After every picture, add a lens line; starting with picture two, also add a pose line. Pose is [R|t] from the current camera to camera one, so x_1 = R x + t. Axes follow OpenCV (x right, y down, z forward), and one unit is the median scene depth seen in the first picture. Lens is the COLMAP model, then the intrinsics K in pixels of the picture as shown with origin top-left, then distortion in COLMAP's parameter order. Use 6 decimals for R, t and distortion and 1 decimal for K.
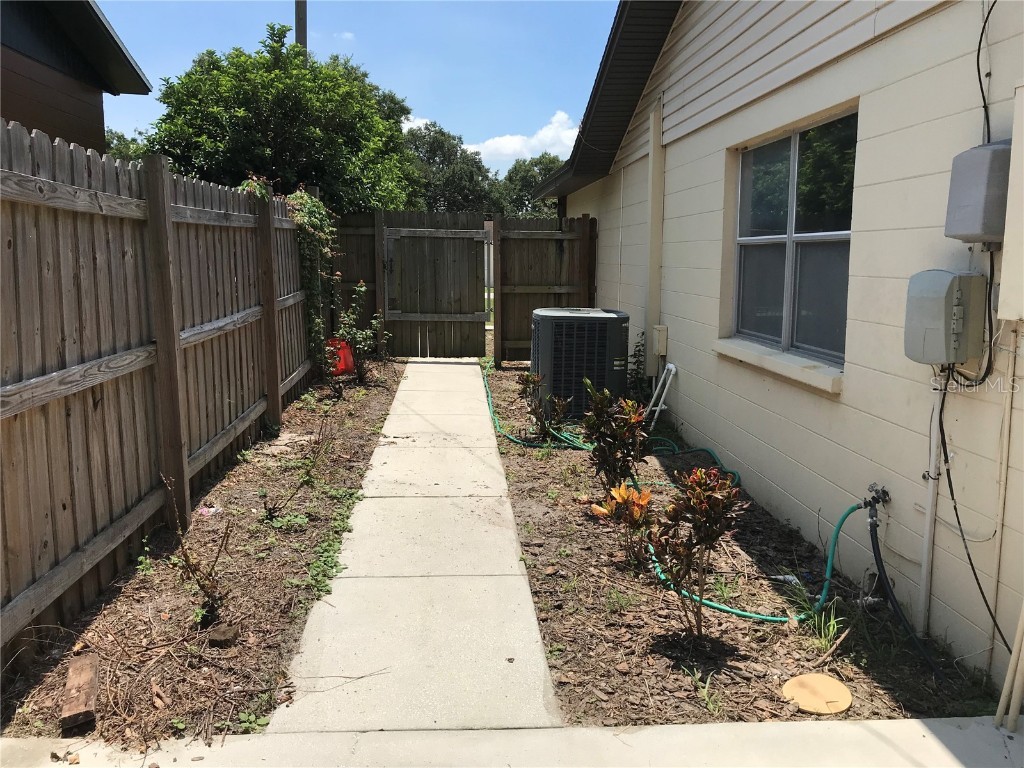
lens RADIAL K [[840.1, 0, 511.7], [0, 840.1, 383.9], [0, 0, 1]] dist [0.042060, -0.043199]
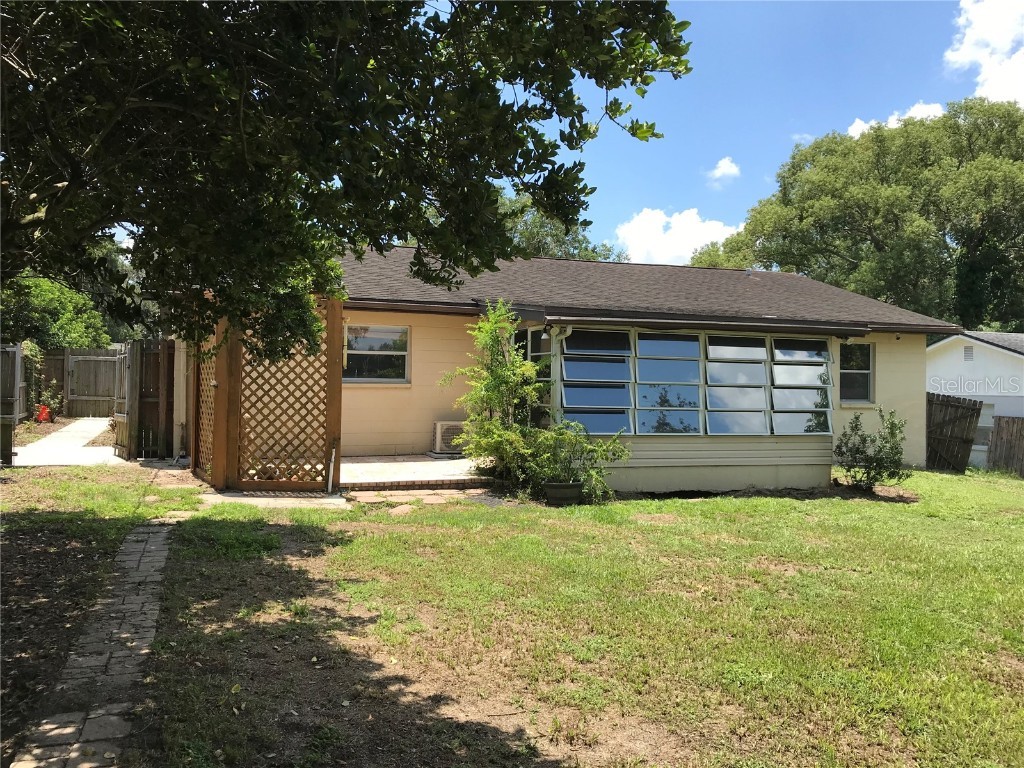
lens RADIAL K [[840.1, 0, 513.8], [0, 840.1, 381.0], [0, 0, 1]] dist [0.042060, -0.043199]
pose [[0.956830, 0.008257, 0.290531, 0.331979], [0.035655, 0.988712, -0.145526, 0.251585], [-0.288453, 0.149603, 0.945735, -1.472488]]
